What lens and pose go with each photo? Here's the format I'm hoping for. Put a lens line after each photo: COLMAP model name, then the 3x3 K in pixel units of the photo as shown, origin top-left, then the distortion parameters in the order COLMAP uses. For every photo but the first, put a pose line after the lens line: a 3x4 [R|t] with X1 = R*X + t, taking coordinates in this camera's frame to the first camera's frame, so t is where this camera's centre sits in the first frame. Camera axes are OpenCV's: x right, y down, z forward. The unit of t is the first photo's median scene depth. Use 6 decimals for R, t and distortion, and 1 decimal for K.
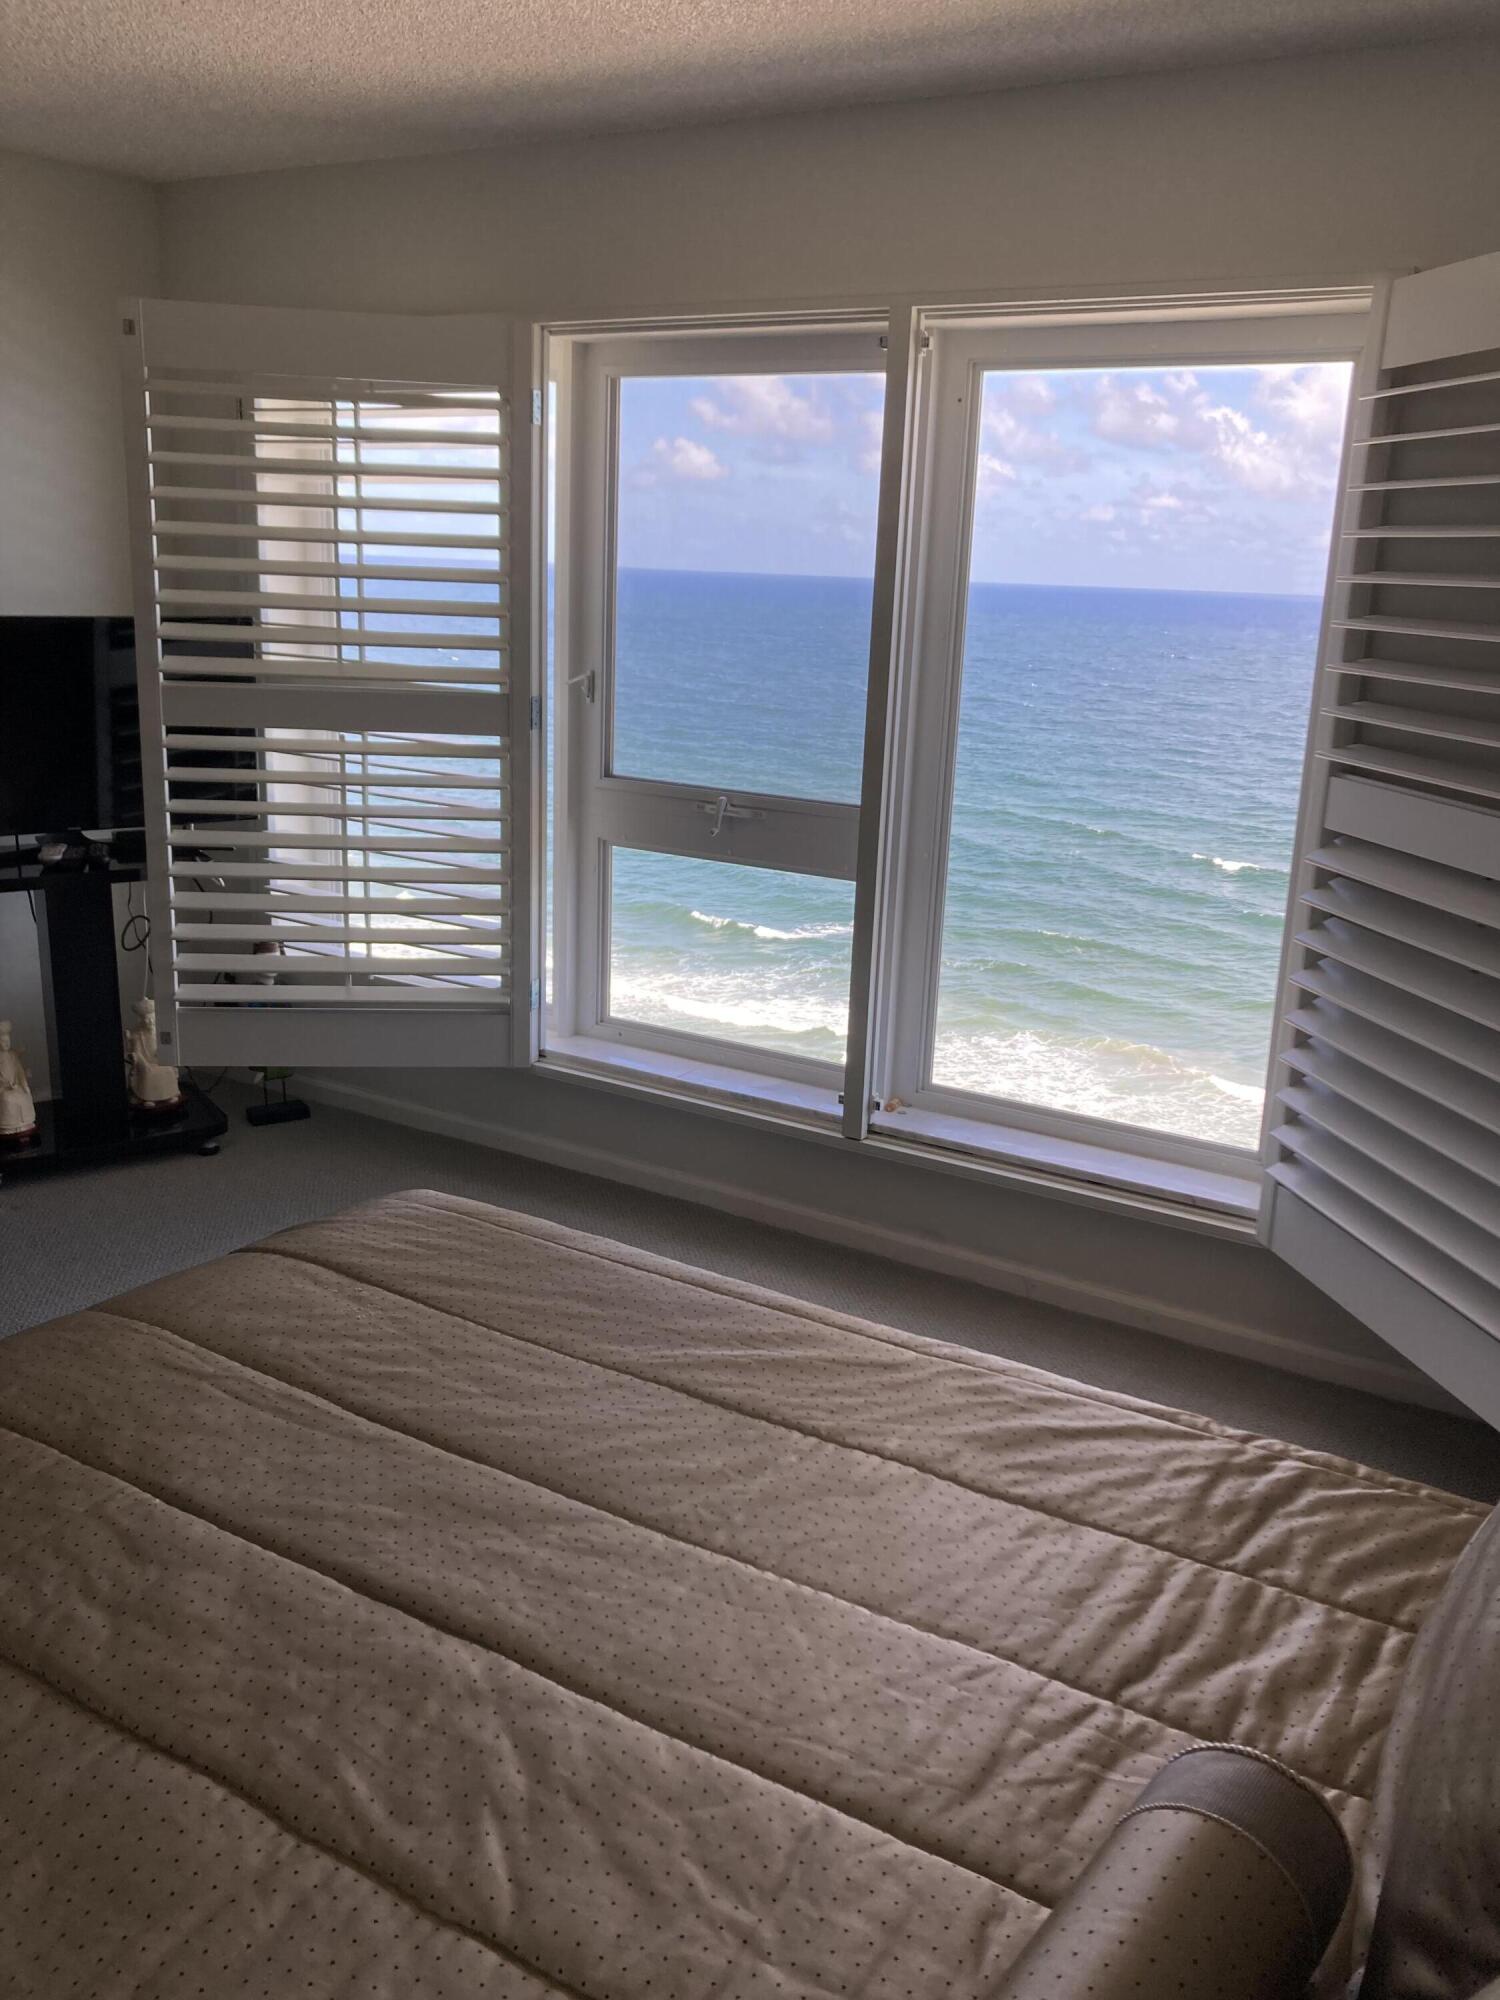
lens RADIAL K [[1651.9, 0, 746.7], [0, 1651.9, 983.2], [0, 0, 1]] dist [0.052982, -0.054677]
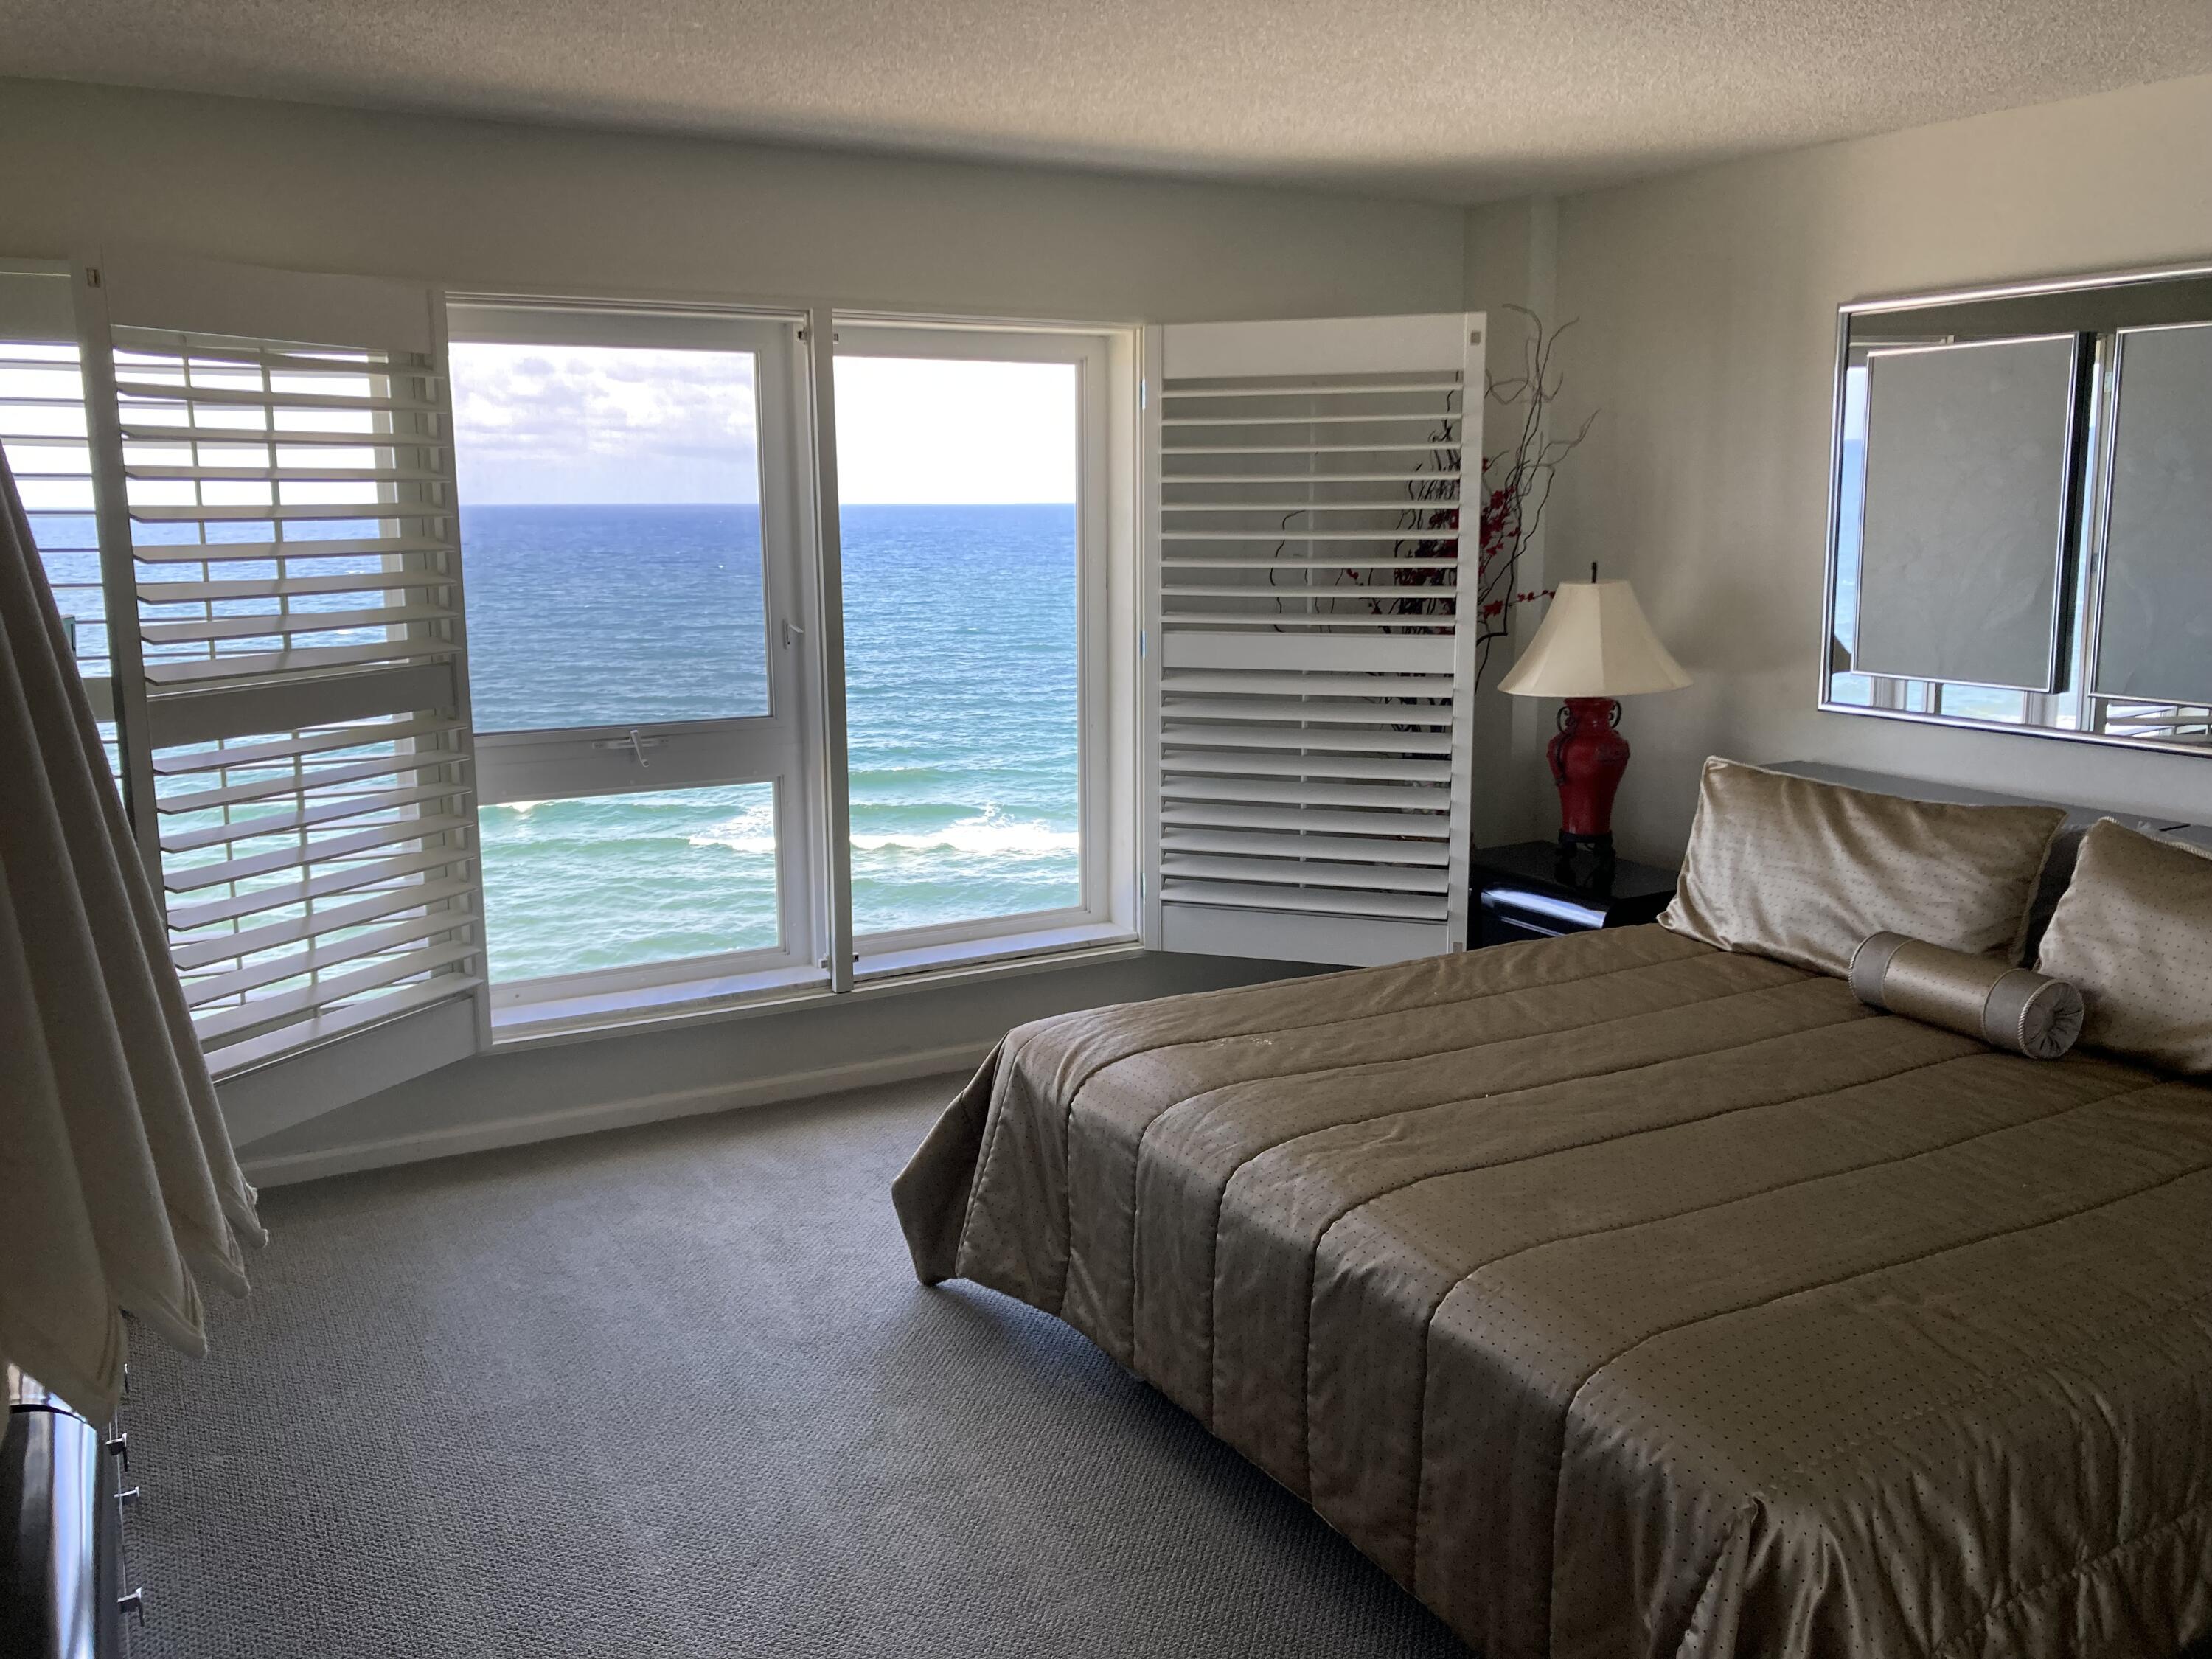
lens RADIAL K [[1827.0, 0, 1099.1], [0, 1827.0, 802.1], [0, 0, 1]] dist [0.052982, -0.054677]
pose [[0.486095, -0.186597, 0.853753, -0.912319], [0.240668, 0.967745, 0.074484, -0.087623], [-0.840114, 0.169264, 0.515324, 0.153936]]
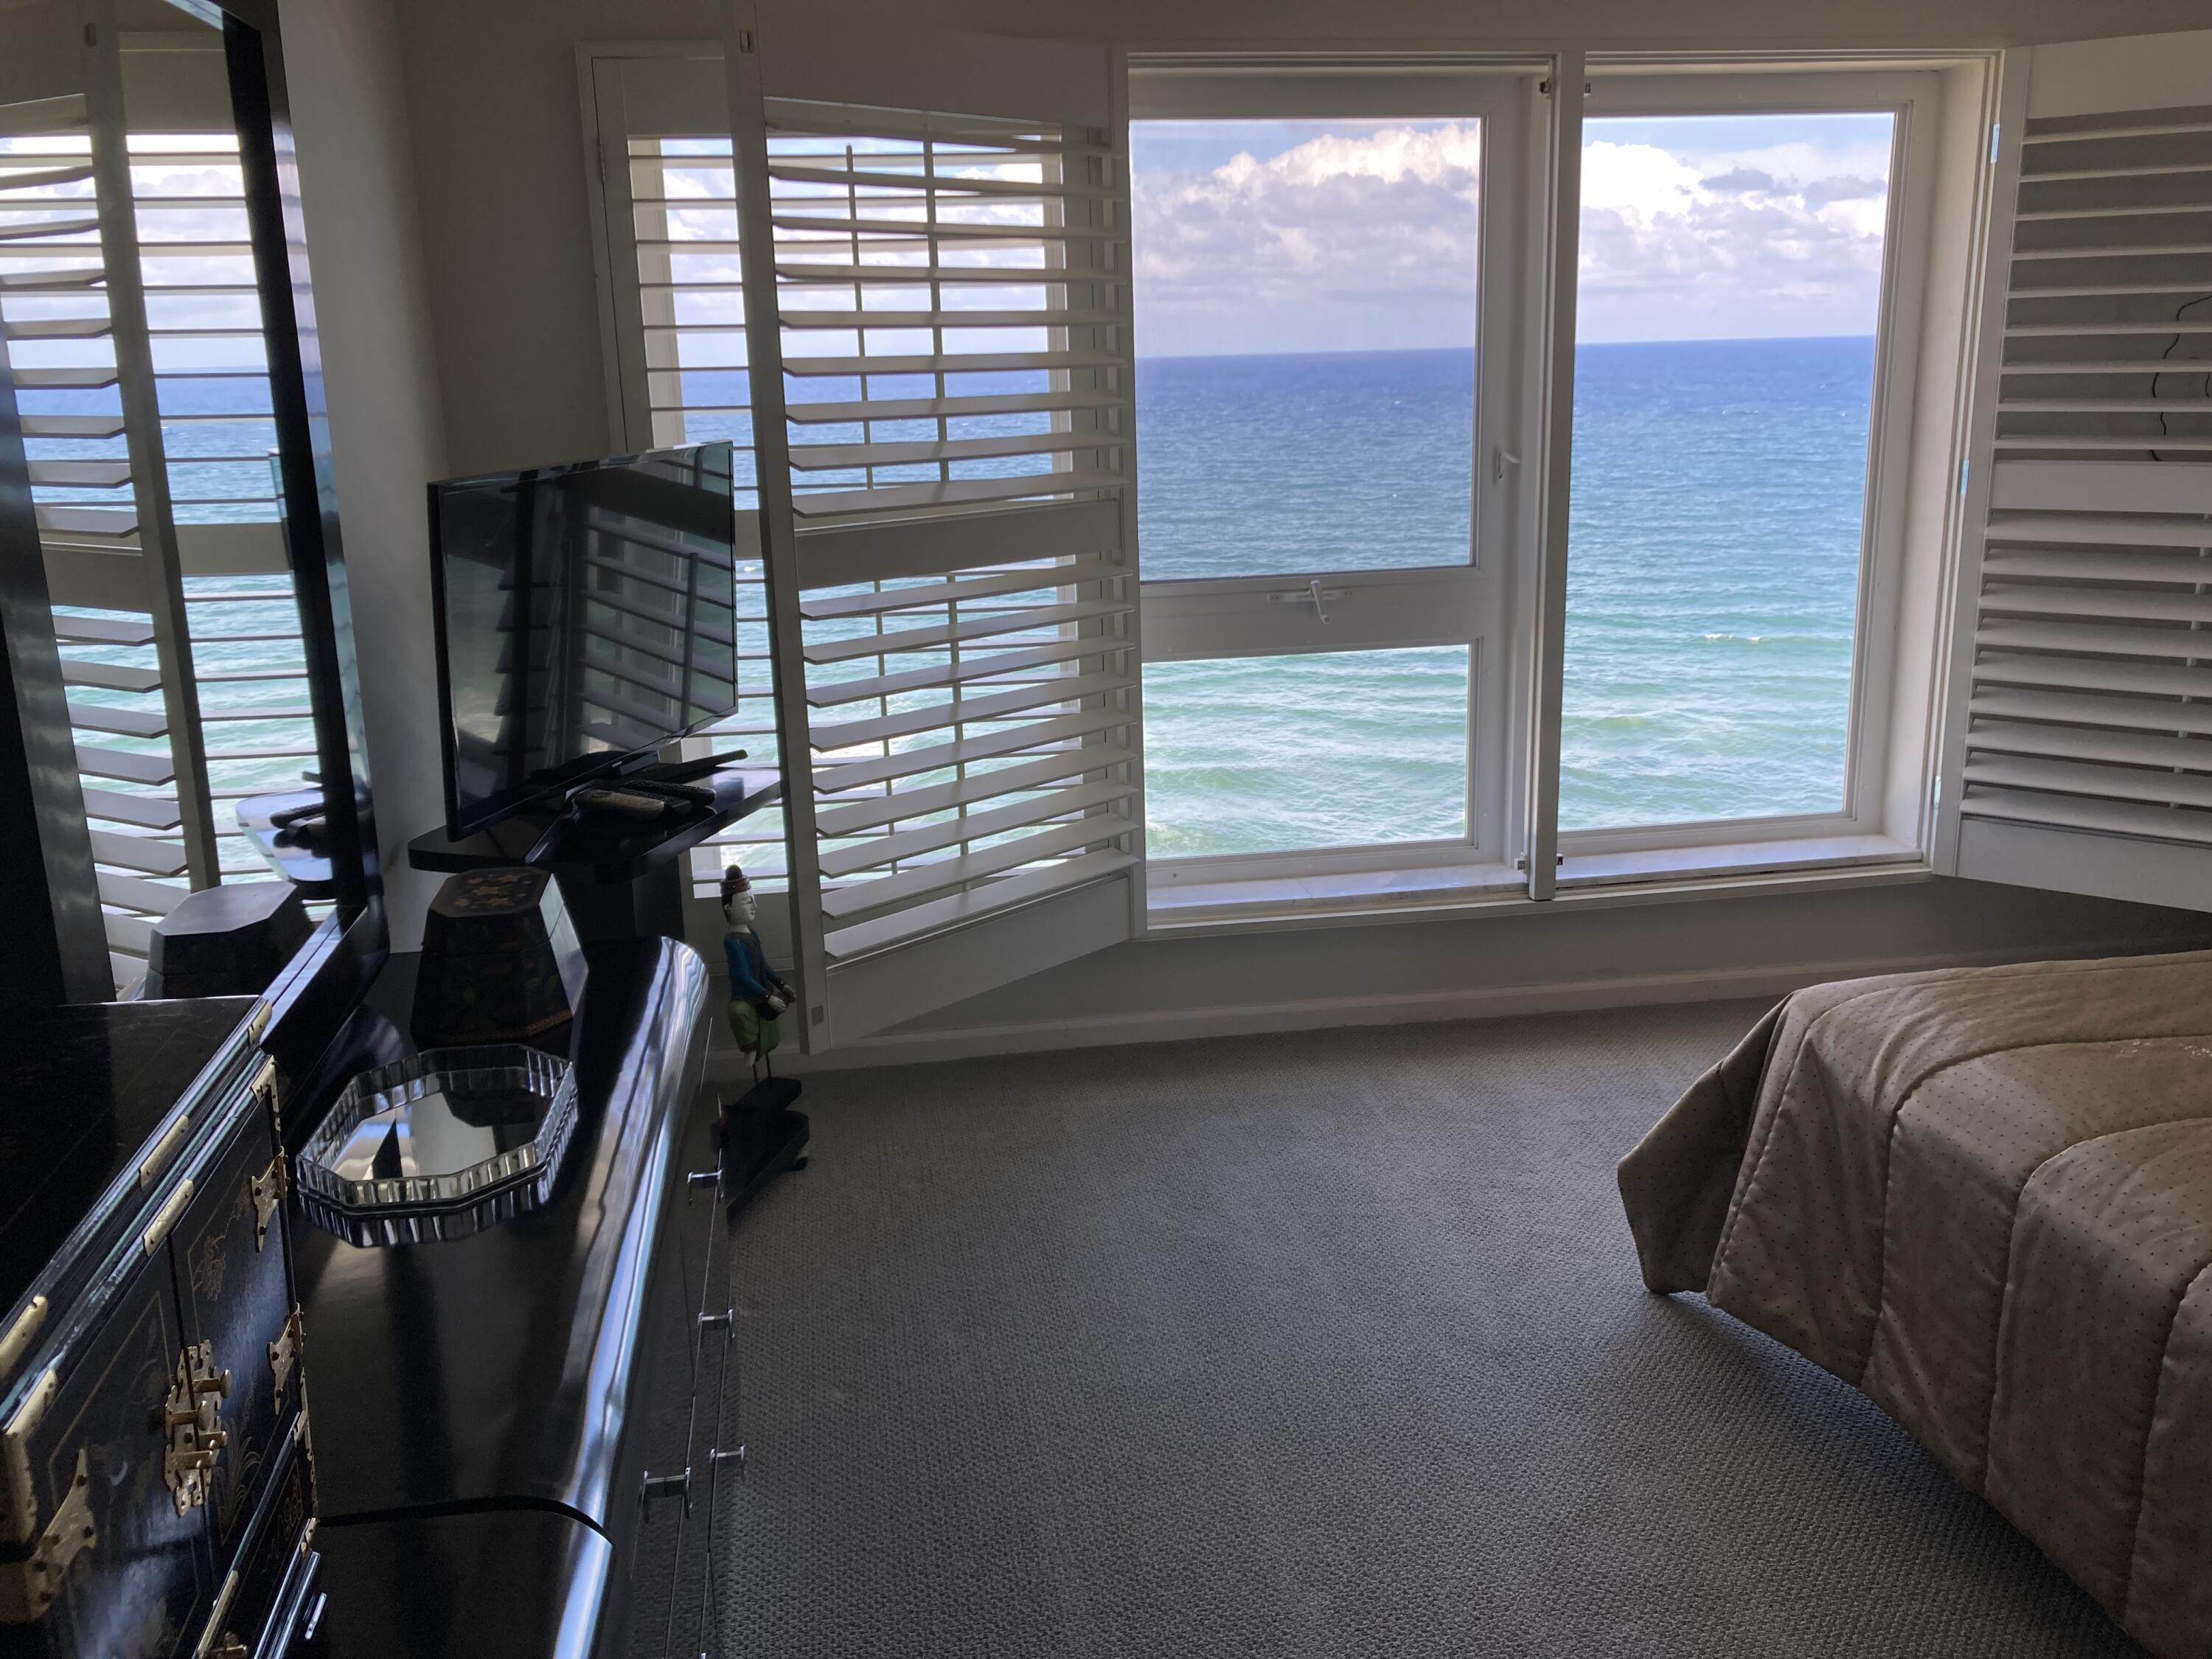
lens RADIAL K [[1827.0, 0, 1114.5], [0, 1827.0, 803.0], [0, 0, 1]] dist [0.052982, -0.054677]
pose [[0.748976, -0.216189, 0.626336, -0.779847], [0.218003, 0.973049, 0.075173, -0.097100], [-0.625707, 0.080240, 0.775920, 0.305630]]
